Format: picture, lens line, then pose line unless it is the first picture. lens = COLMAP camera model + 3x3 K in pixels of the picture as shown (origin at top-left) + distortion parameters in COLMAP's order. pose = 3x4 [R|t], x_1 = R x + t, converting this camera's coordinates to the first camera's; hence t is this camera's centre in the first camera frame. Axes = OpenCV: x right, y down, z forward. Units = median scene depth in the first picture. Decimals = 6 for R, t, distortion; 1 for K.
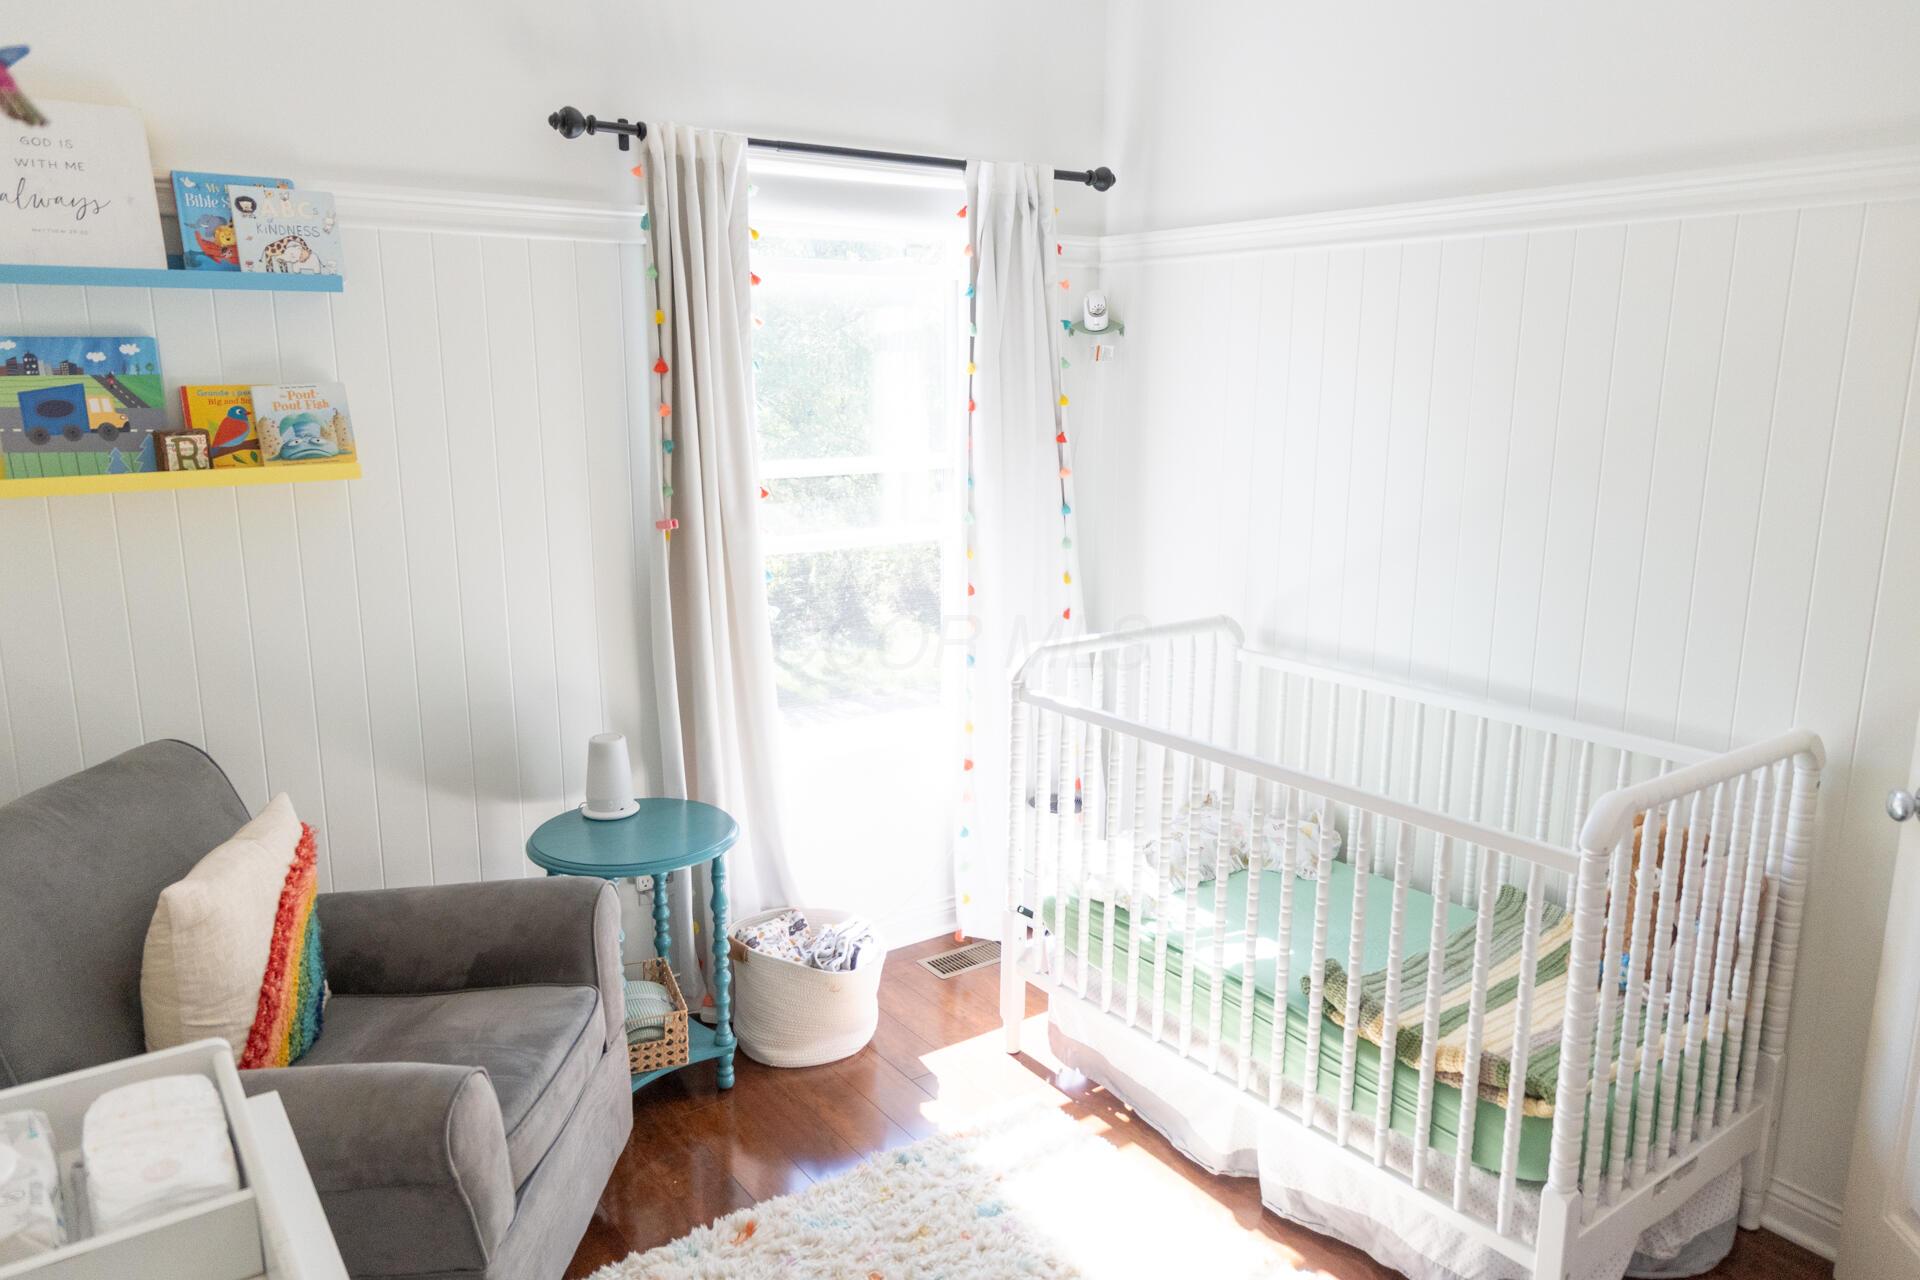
lens RADIAL K [[1308.5, 0, 959.3], [0, 1308.5, 634.2], [0, 0, 1]] dist [0.008739, -0.000666]
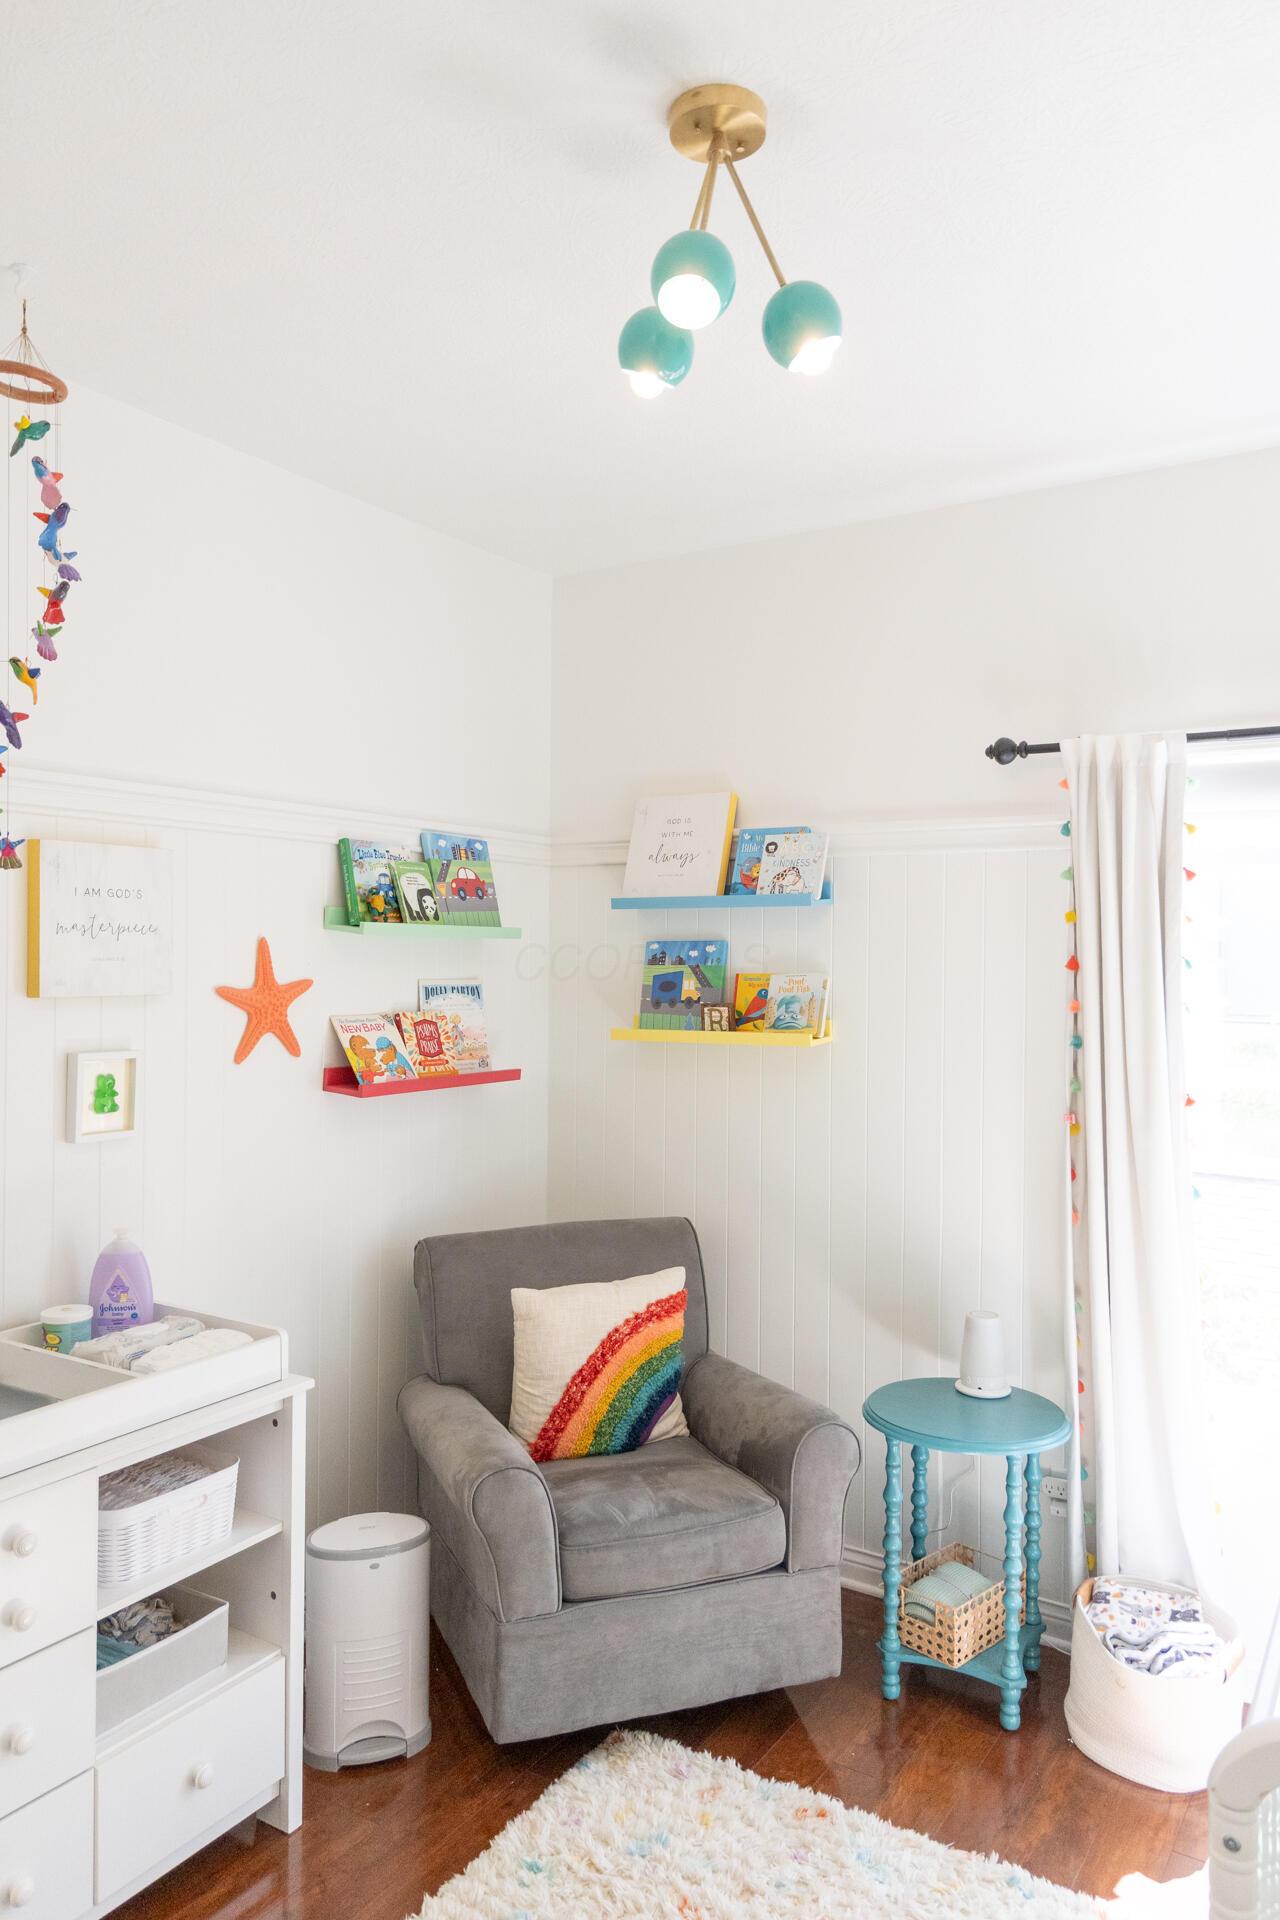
lens RADIAL K [[1308.5, 0, 640.4], [0, 1308.5, 963.4], [0, 0, 1]] dist [0.008739, -0.000666]
pose [[0.391835, 0.008308, -0.919998, 0.691820], [-0.195100, 0.977968, -0.074263, -0.075326], [0.899111, 0.208590, 0.384823, 0.363014]]
